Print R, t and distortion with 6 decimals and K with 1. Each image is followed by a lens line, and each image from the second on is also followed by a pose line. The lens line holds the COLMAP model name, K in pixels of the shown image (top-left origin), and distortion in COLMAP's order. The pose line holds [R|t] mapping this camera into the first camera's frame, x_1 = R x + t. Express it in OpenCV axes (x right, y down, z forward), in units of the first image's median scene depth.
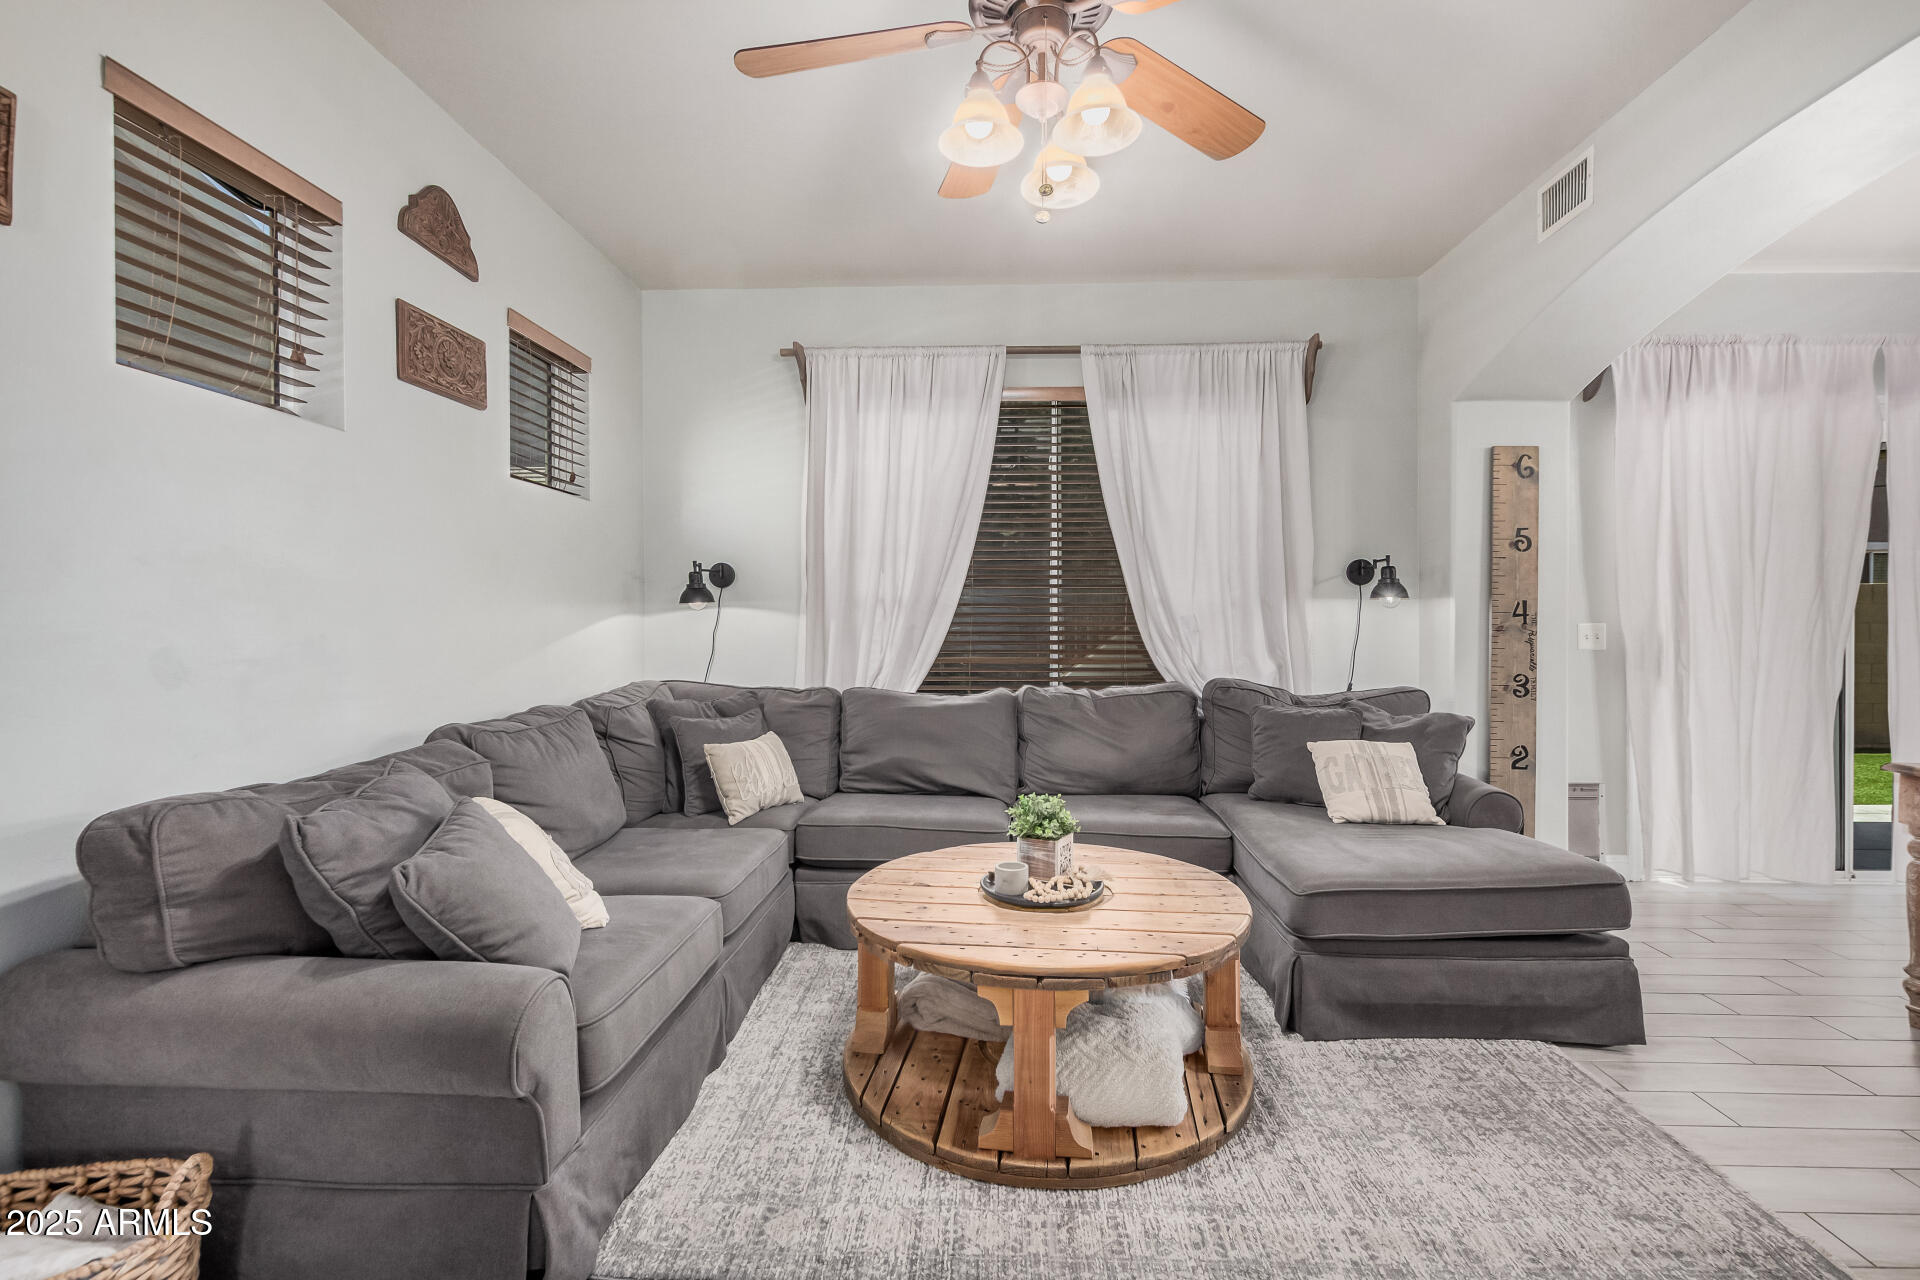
lens RADIAL K [[874.3, 0, 1010.8], [0, 874.3, 632.2], [0, 0, 1]] dist [0.004691, -0.004777]
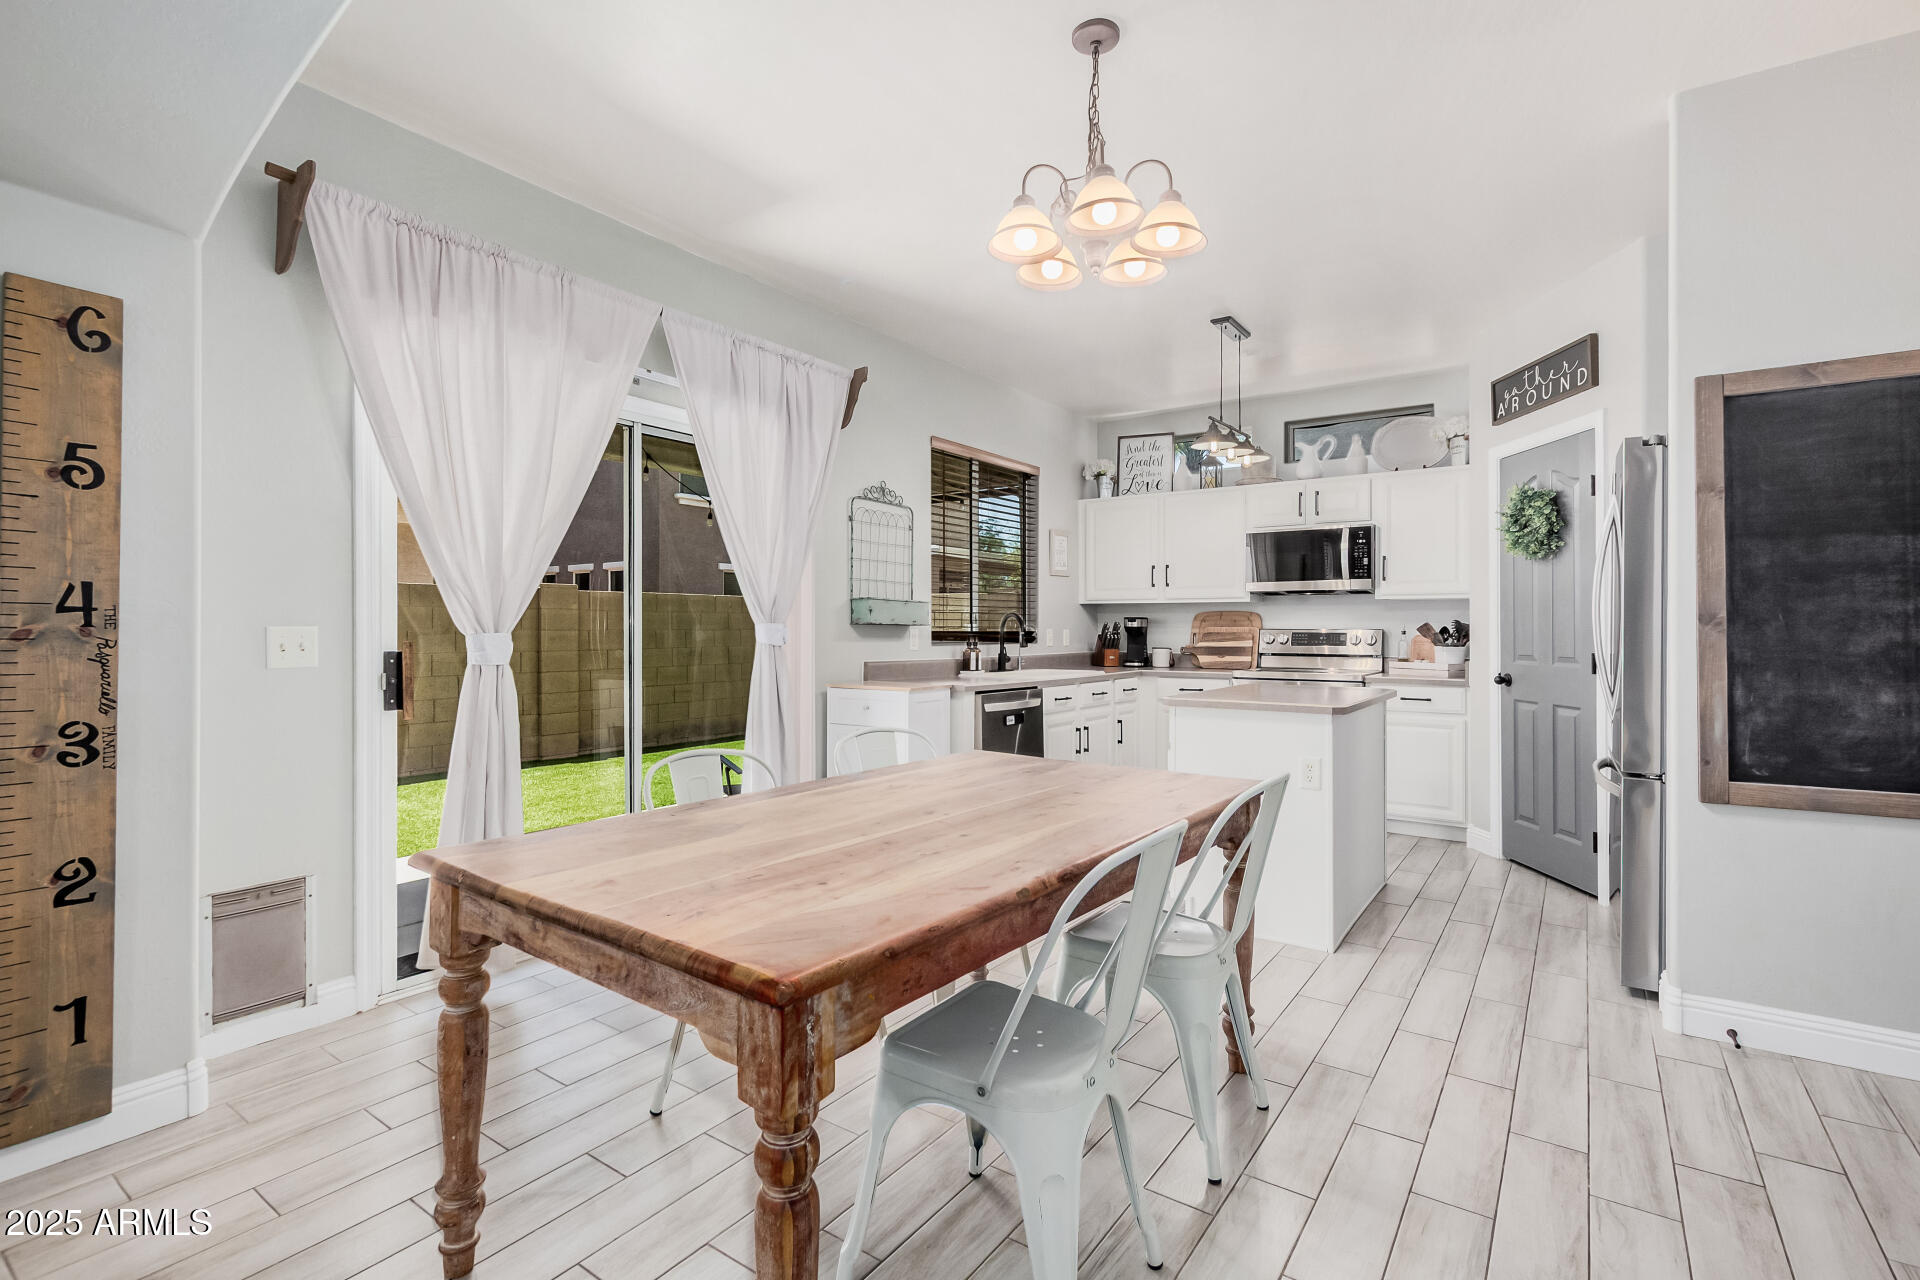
lens RADIAL K [[874.3, 0, 967.5], [0, 874.3, 628.6], [0, 0, 1]] dist [0.004691, -0.004777]
pose [[0.538025, 0.003303, 0.842922, 0.428959], [0.007856, 0.999929, -0.008933, 0.000880], [-0.842892, 0.011428, 0.537961, 0.268851]]
